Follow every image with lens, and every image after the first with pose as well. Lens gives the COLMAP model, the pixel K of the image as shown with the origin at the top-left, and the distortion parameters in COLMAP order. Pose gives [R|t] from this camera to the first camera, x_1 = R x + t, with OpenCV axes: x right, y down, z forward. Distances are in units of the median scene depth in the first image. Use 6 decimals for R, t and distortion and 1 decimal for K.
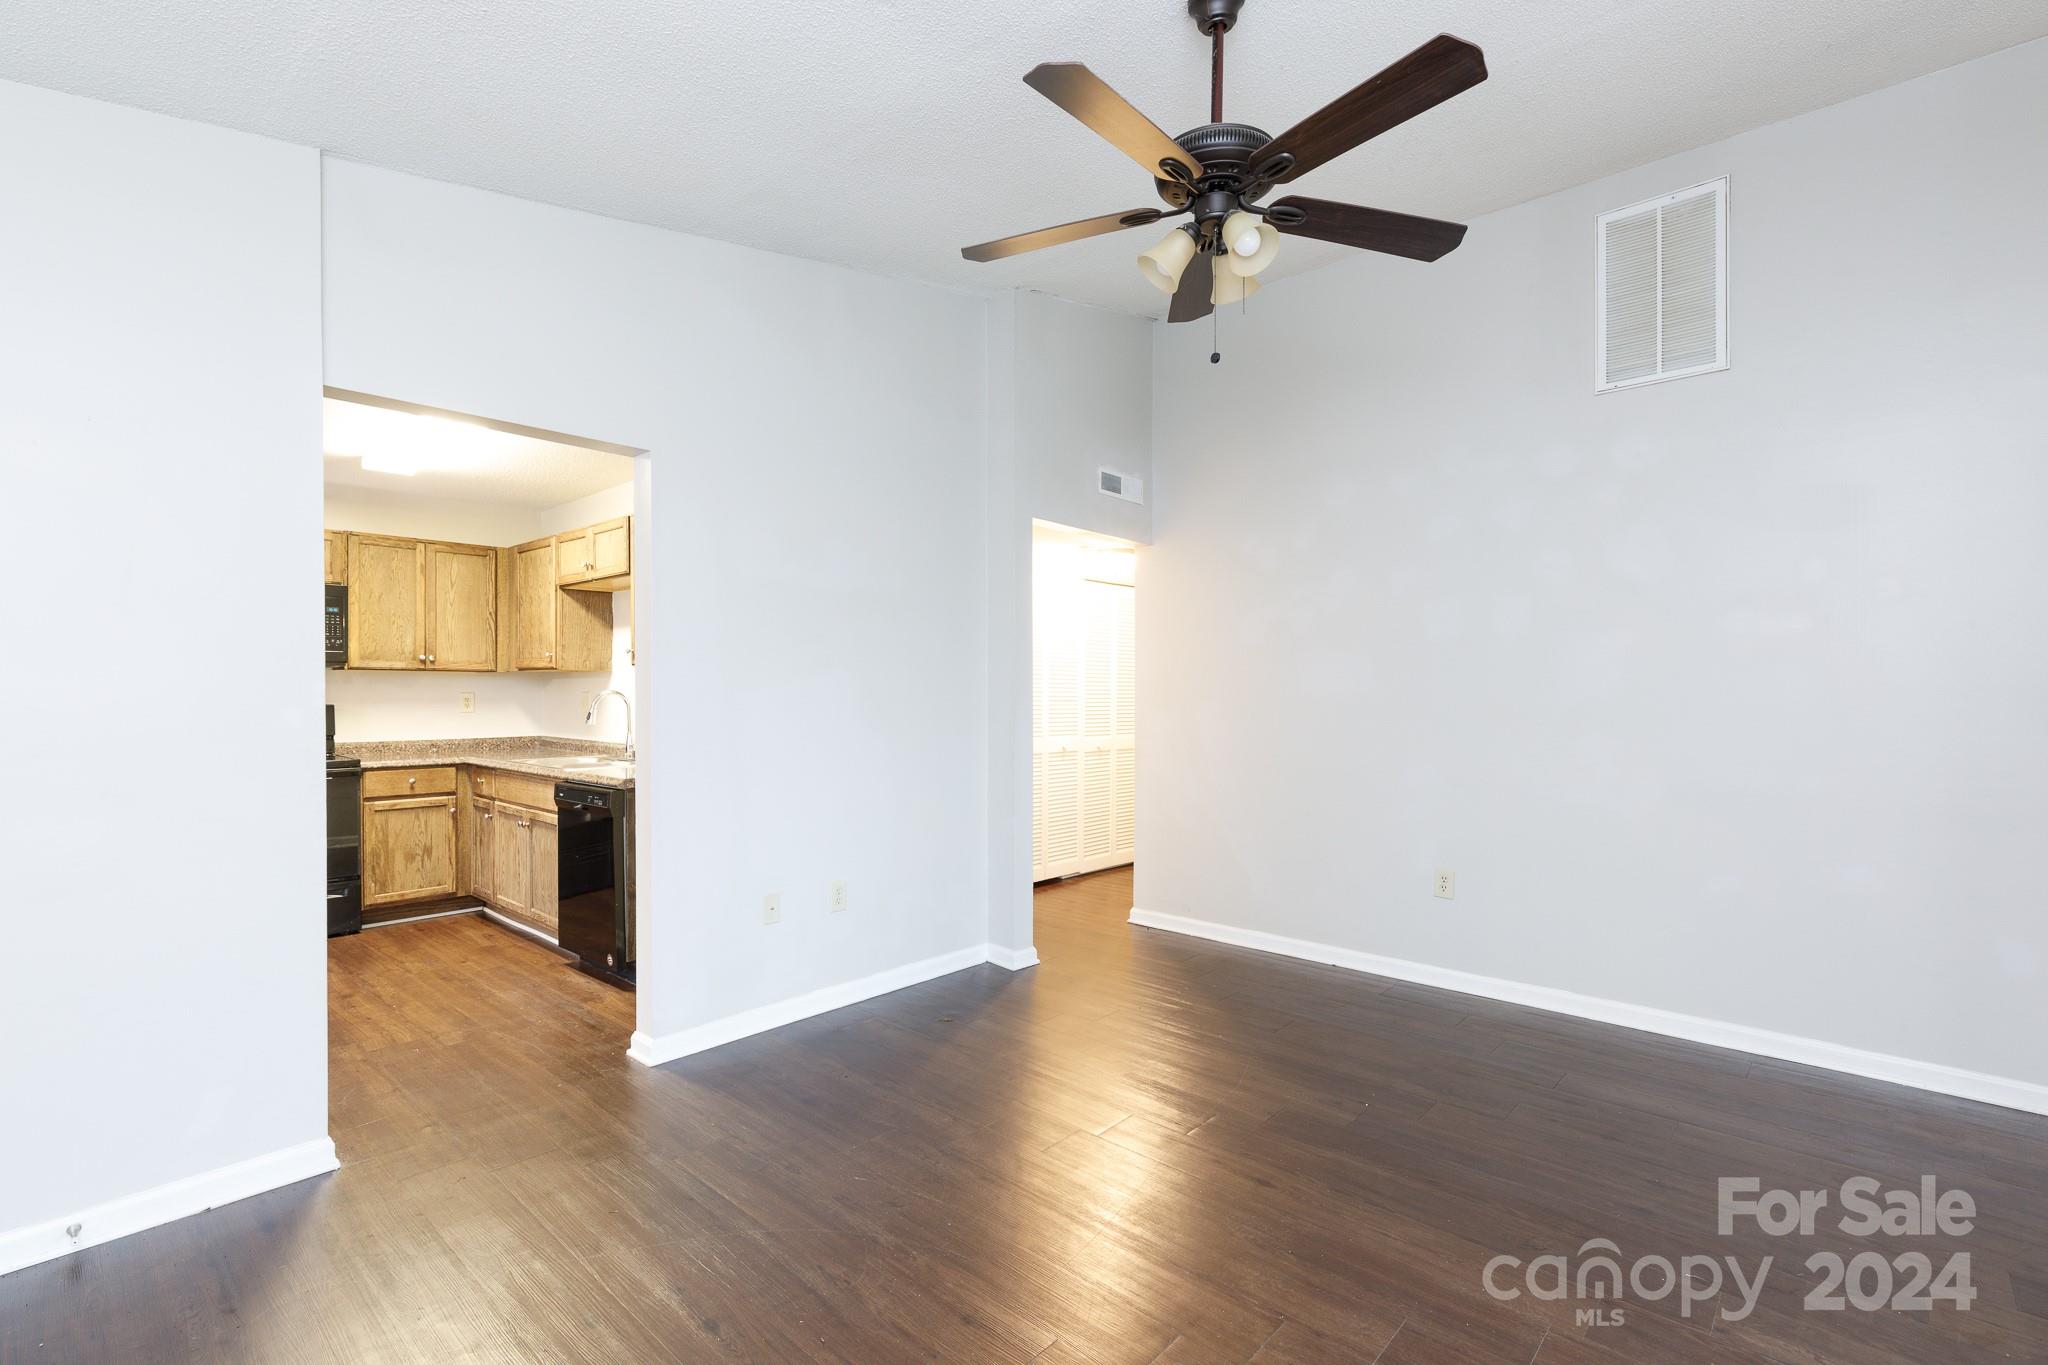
lens RADIAL K [[927.7, 0, 1030.2], [0, 927.7, 692.3], [0, 0, 1]] dist [0.003209, 0.000483]
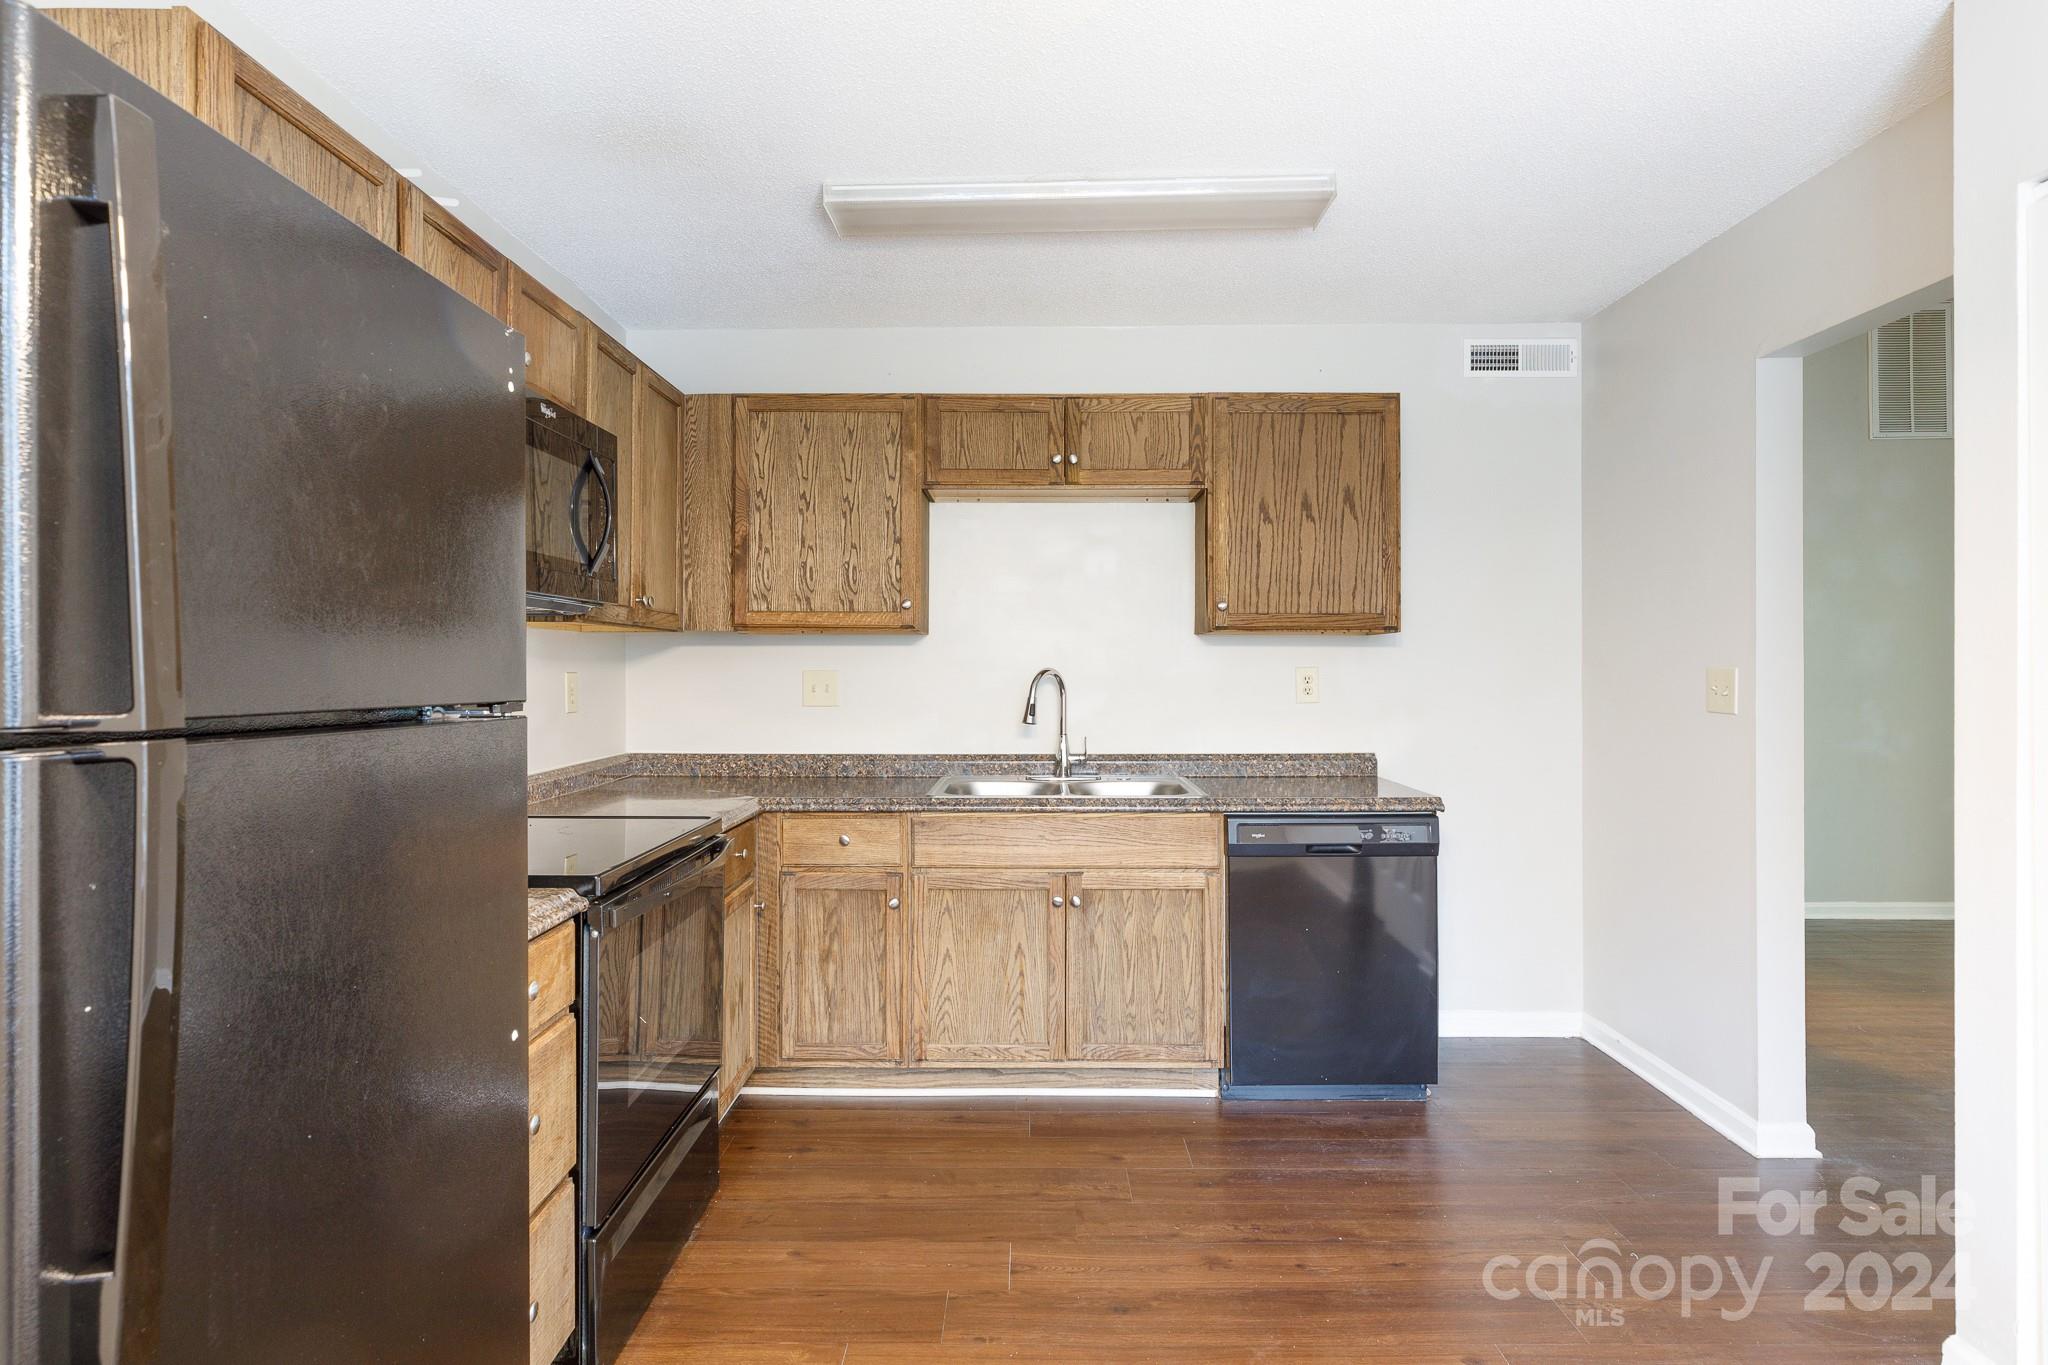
lens RADIAL K [[1121.8, 0, 1021.7], [0, 1121.8, 667.3], [0, 0, 1]] dist [0.020324, 0.000200]
pose [[0.751079, 0.001941, 0.660209, -0.933690], [0.002280, 0.999982, -0.005533, 0.000825], [-0.660208, 0.005661, 0.751061, 0.451618]]
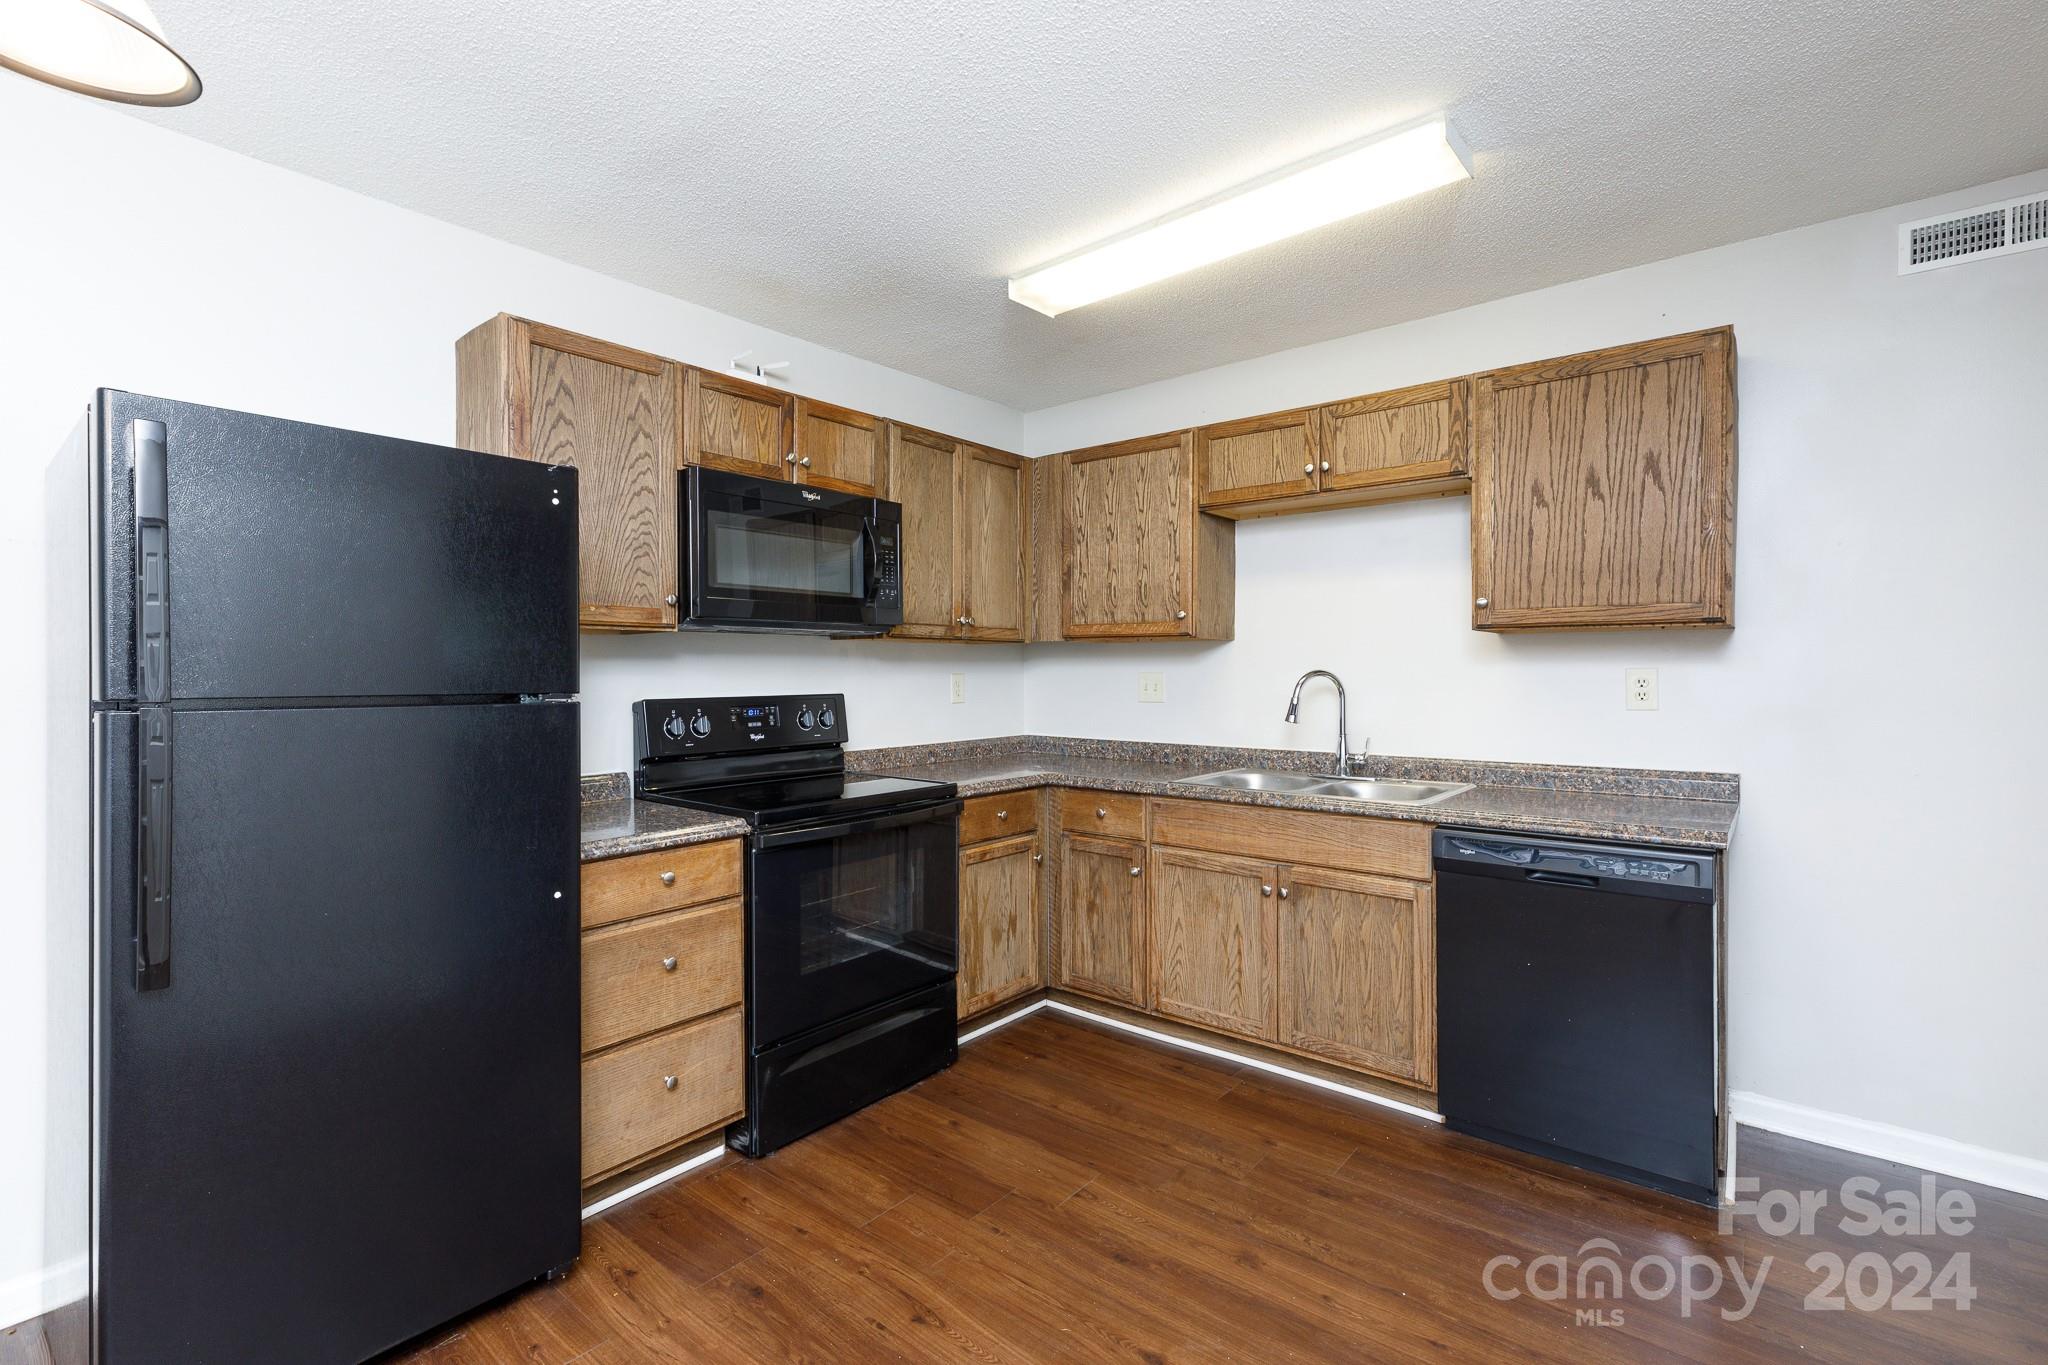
lens RADIAL K [[941.5, 0, 1006.5], [0, 941.5, 682.0], [0, 0, 1]] dist [0.022892, -0.000489]
pose [[0.999591, -0.000006, 0.028593, -0.670258], [-0.000183, 0.999978, 0.006621, 0.001323], [-0.028593, -0.006624, 0.999569, 0.356461]]
